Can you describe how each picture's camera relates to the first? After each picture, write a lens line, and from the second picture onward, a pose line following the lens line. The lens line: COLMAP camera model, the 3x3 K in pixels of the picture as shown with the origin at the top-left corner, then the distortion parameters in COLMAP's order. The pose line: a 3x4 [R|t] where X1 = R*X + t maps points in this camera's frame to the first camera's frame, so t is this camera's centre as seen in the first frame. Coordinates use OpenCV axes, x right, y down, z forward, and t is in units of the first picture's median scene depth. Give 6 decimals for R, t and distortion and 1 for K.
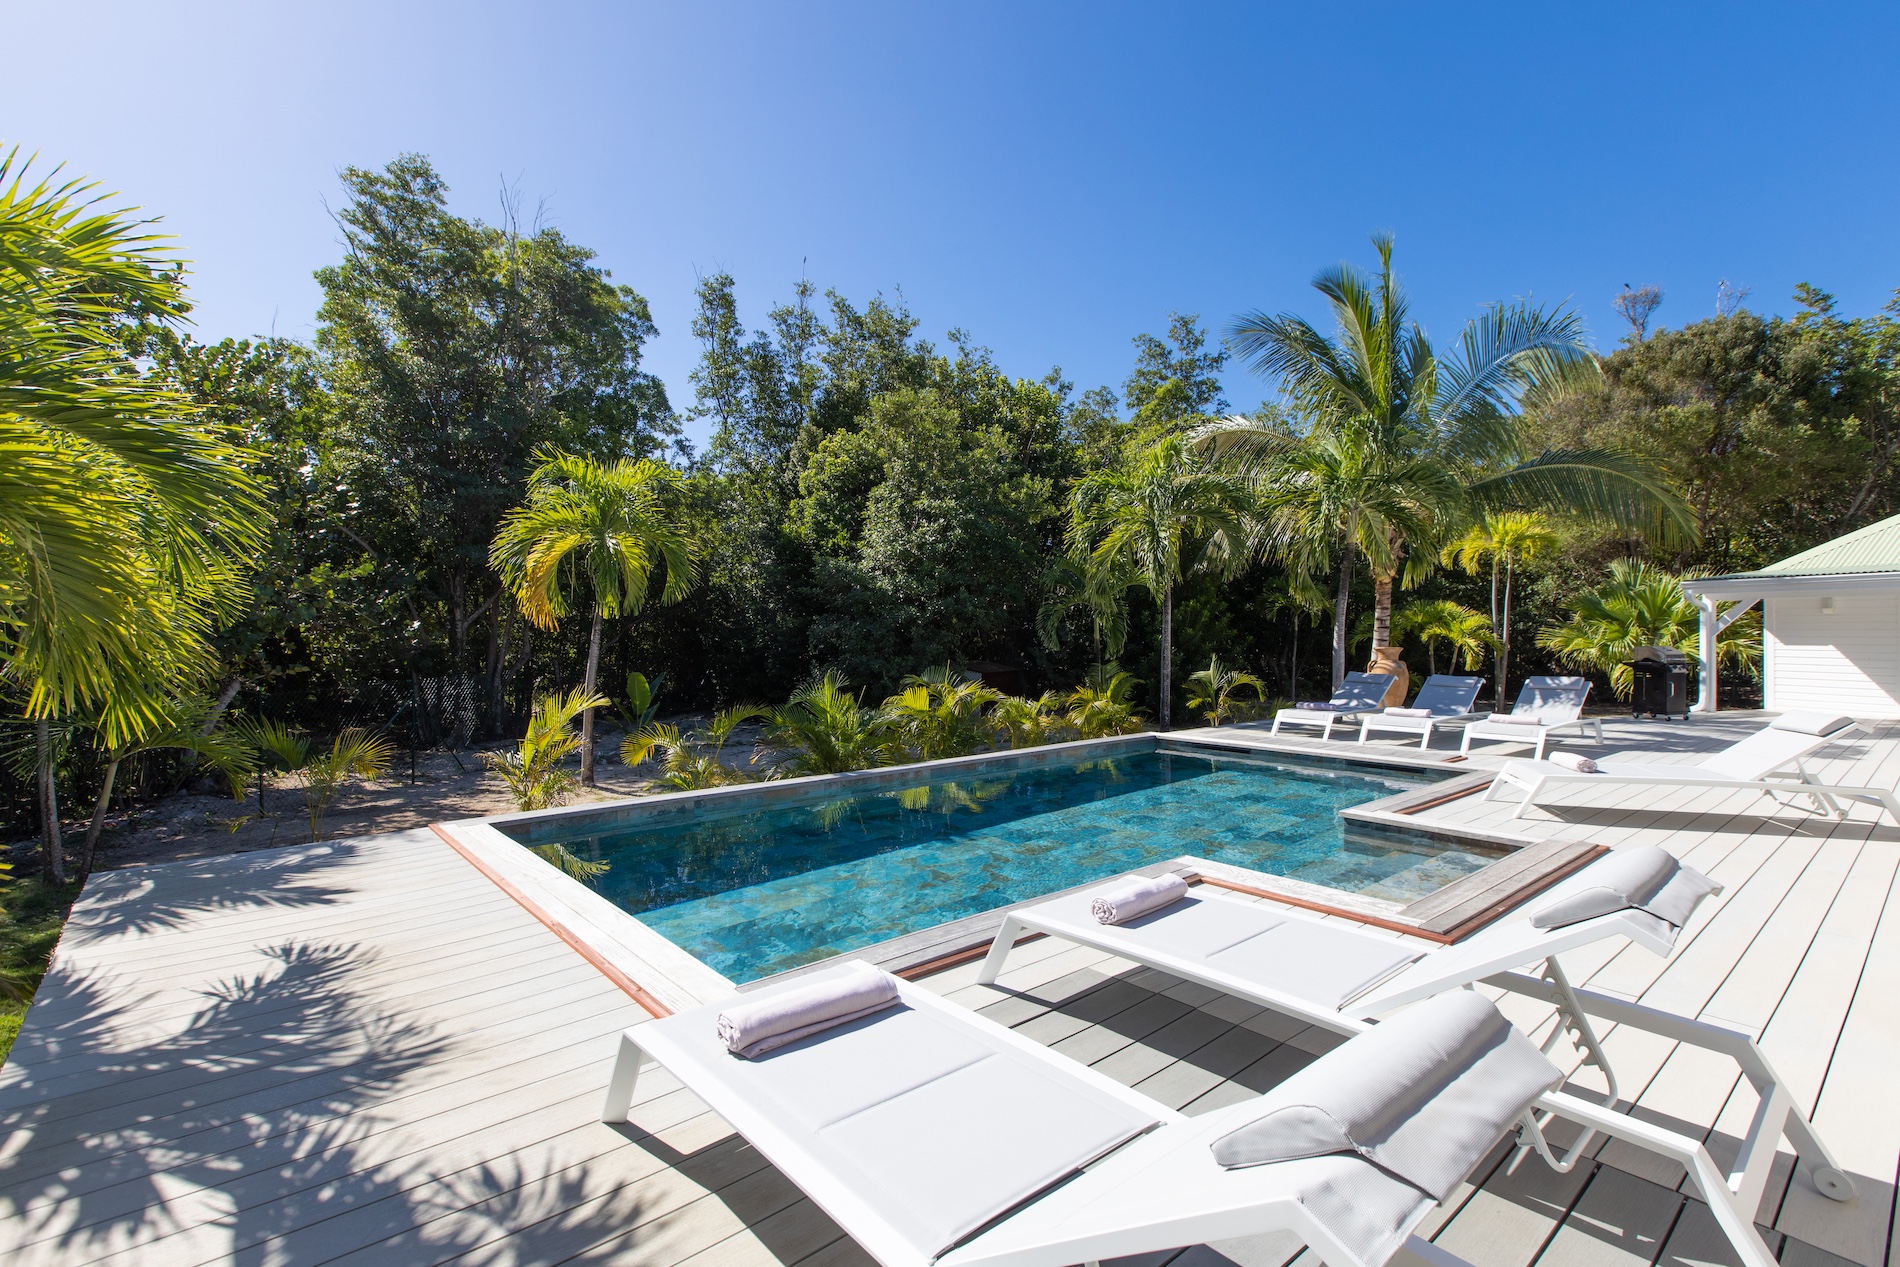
lens RADIAL K [[868.4, 0, 955.0], [0, 868.4, 631.5], [0, 0, 1]] dist [-0.006713, 0.003827]
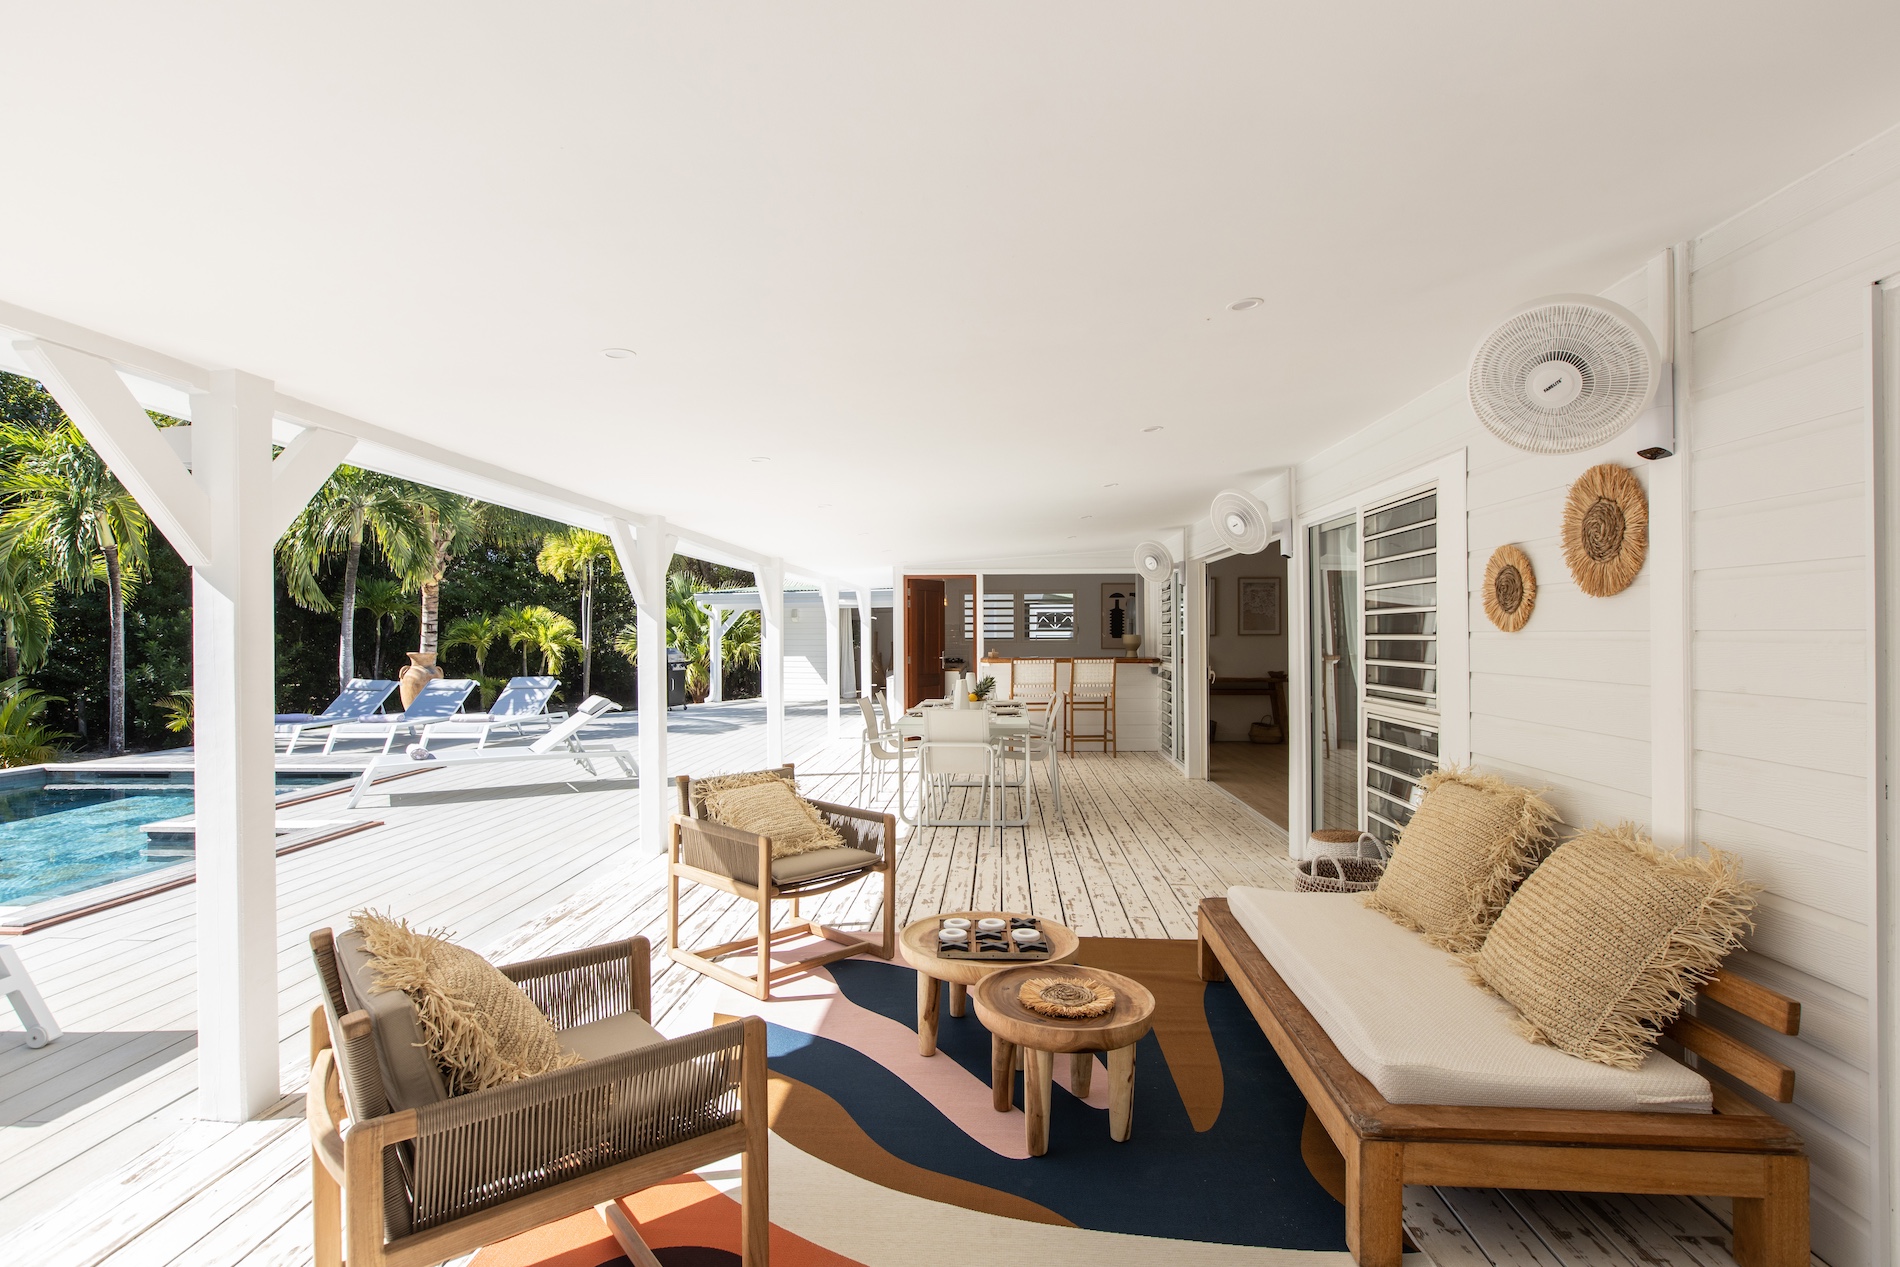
lens RADIAL K [[969.4, 0, 938.0], [0, 969.4, 635.5], [0, 0, 1]] dist [0.000887, 0.001321]
pose [[0.708740, 0.000144, 0.705470, 0.141024], [0.000740, 0.999999, -0.000948, 0.000232], [-0.705470, 0.001193, 0.708739, -0.164655]]
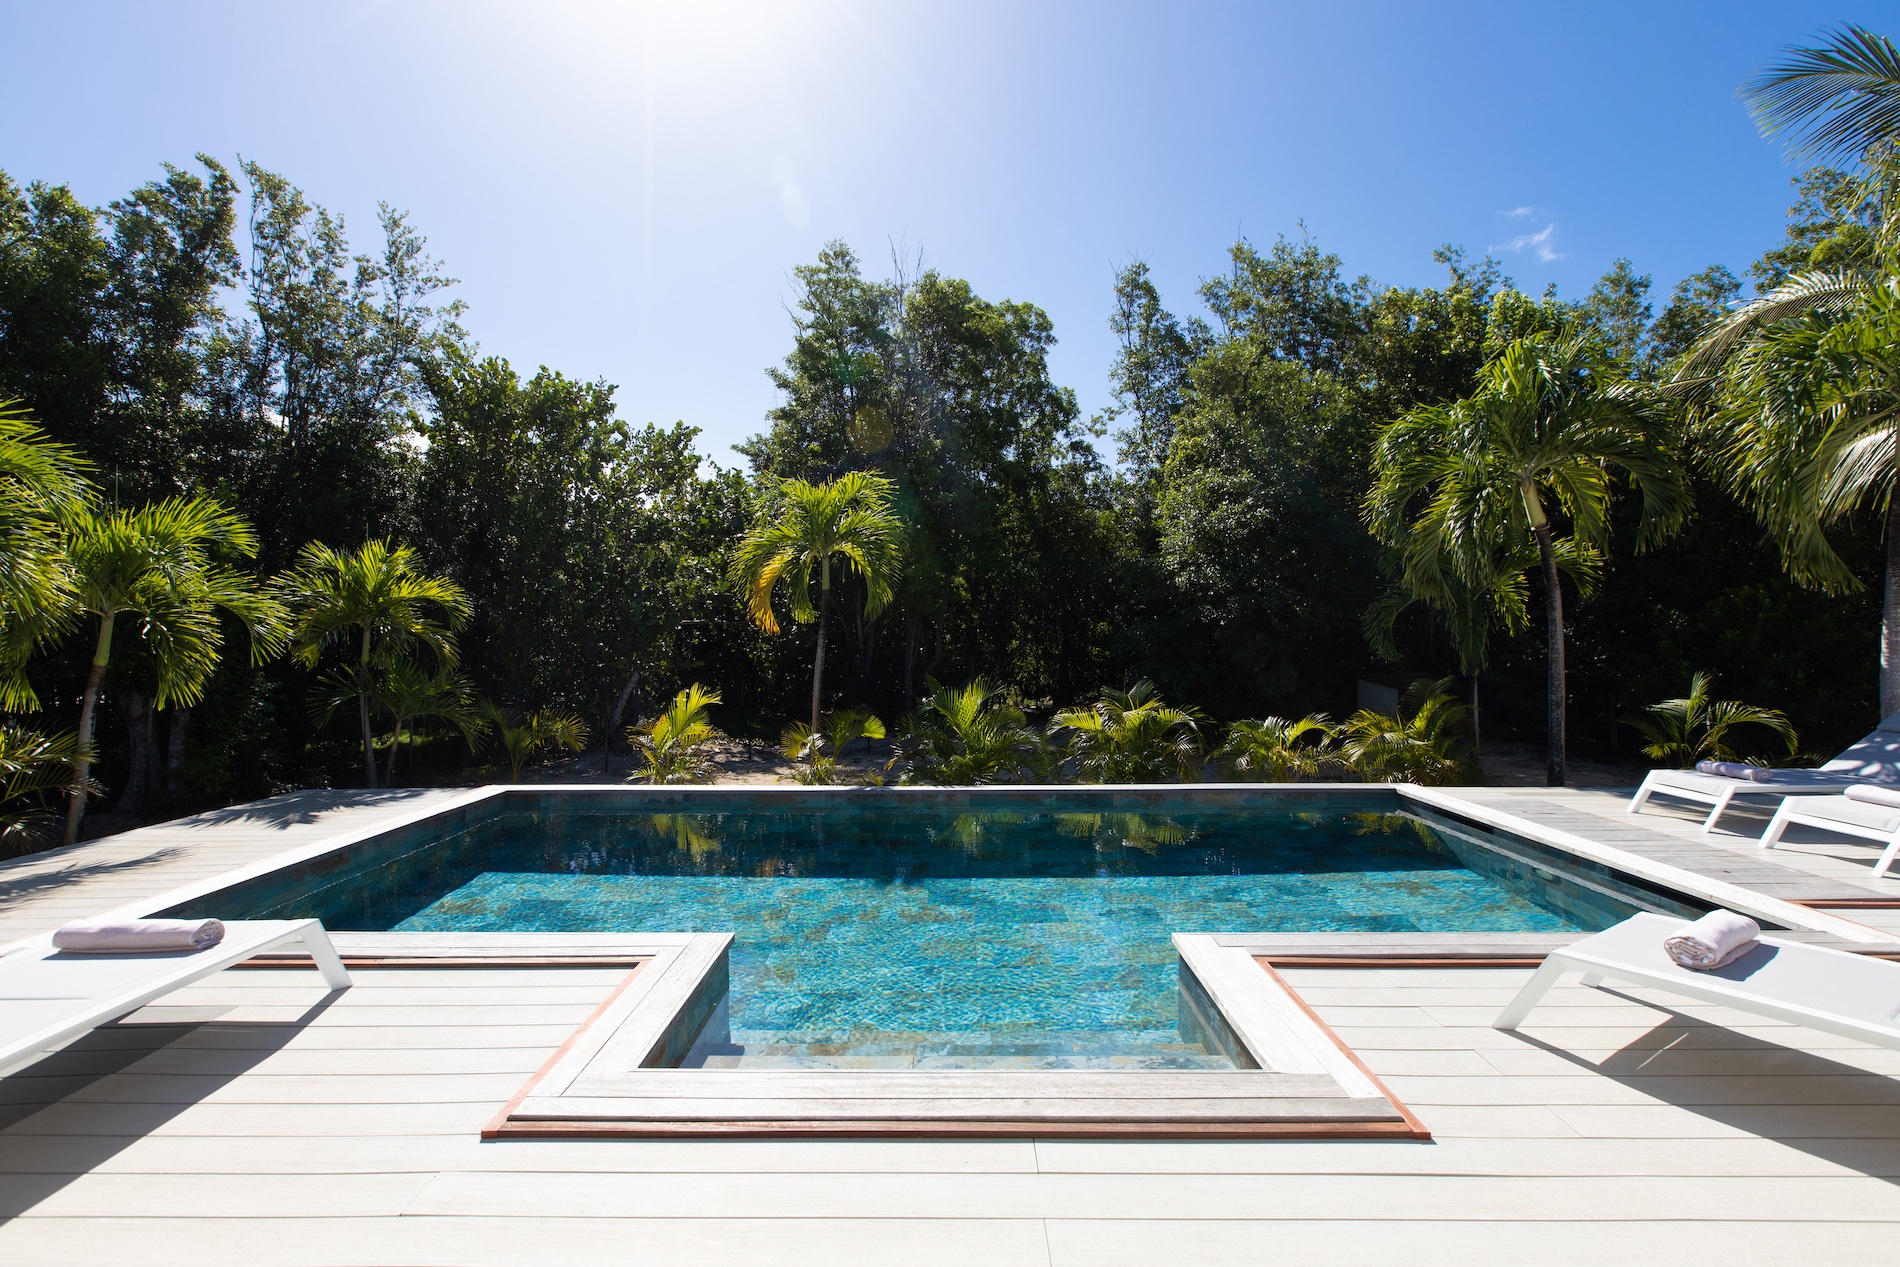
lens RADIAL K [[898.7, 0, 934.3], [0, 898.7, 622.8], [0, 0, 1]] dist [-0.021165, 0.006934]
pose [[0.743363, -0.009271, -0.668824, 0.333742], [-0.001445, 0.999879, -0.015466, 0.001301], [0.668886, 0.012464, 0.743260, 0.182239]]
